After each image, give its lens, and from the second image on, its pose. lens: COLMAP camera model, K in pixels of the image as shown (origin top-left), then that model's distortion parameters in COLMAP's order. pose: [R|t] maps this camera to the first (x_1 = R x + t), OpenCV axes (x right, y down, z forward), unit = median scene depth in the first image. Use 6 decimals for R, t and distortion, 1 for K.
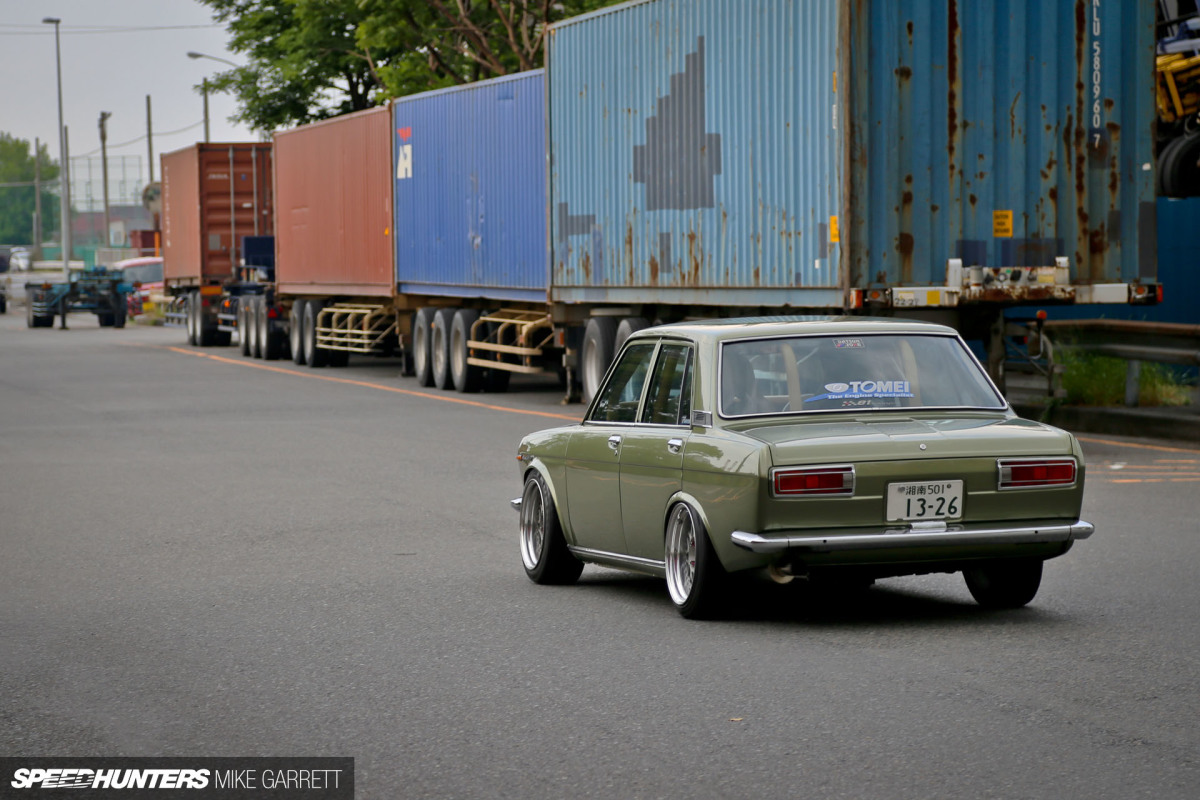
lens RADIAL K [[3450.5, 0, 599.8], [0, 3450.5, 408.3], [0, 0, 1]] dist [0.774073, 0.000000]
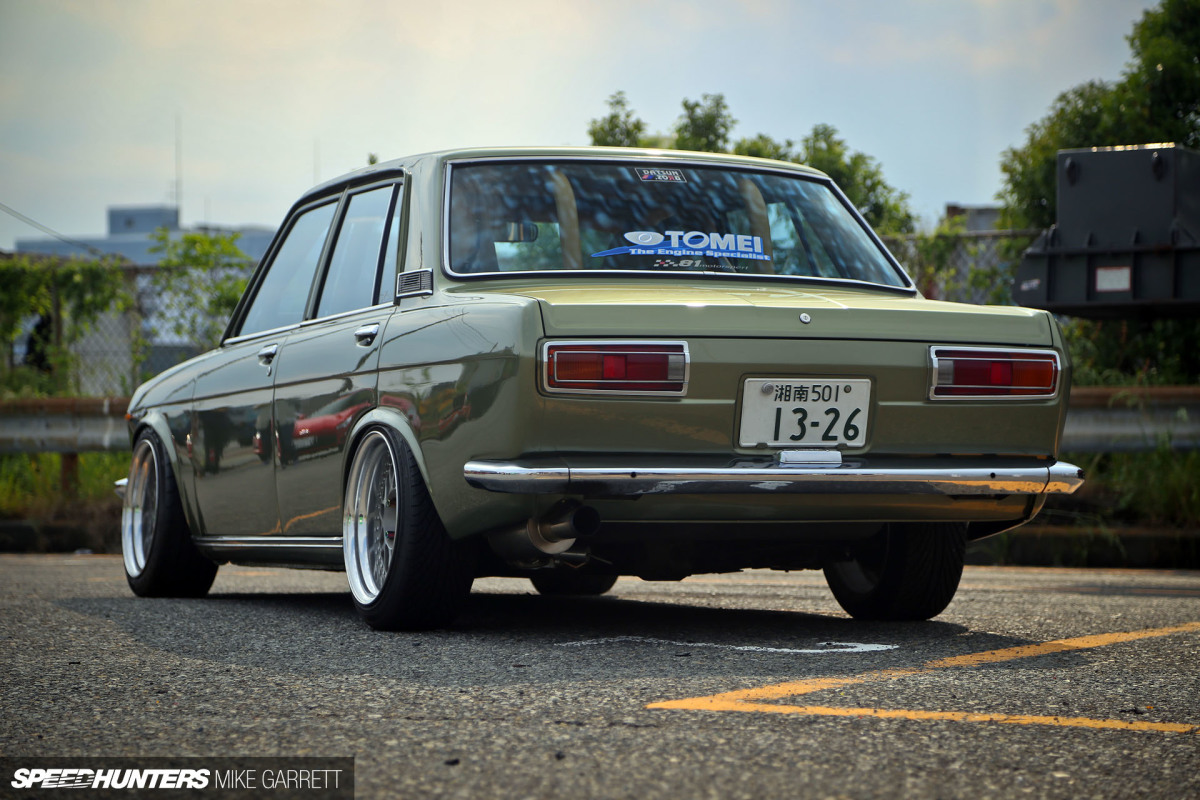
lens RADIAL K [[3352.9, 0, 594.0], [0, 3352.9, 393.6], [0, 0, 1]] dist [0.613678, 0.000000]
pose [[0.995448, 0.030781, 0.090200, 0.009564], [-0.027140, 0.998777, -0.041319, 0.046807], [-0.091361, 0.038683, 0.995066, 0.455809]]
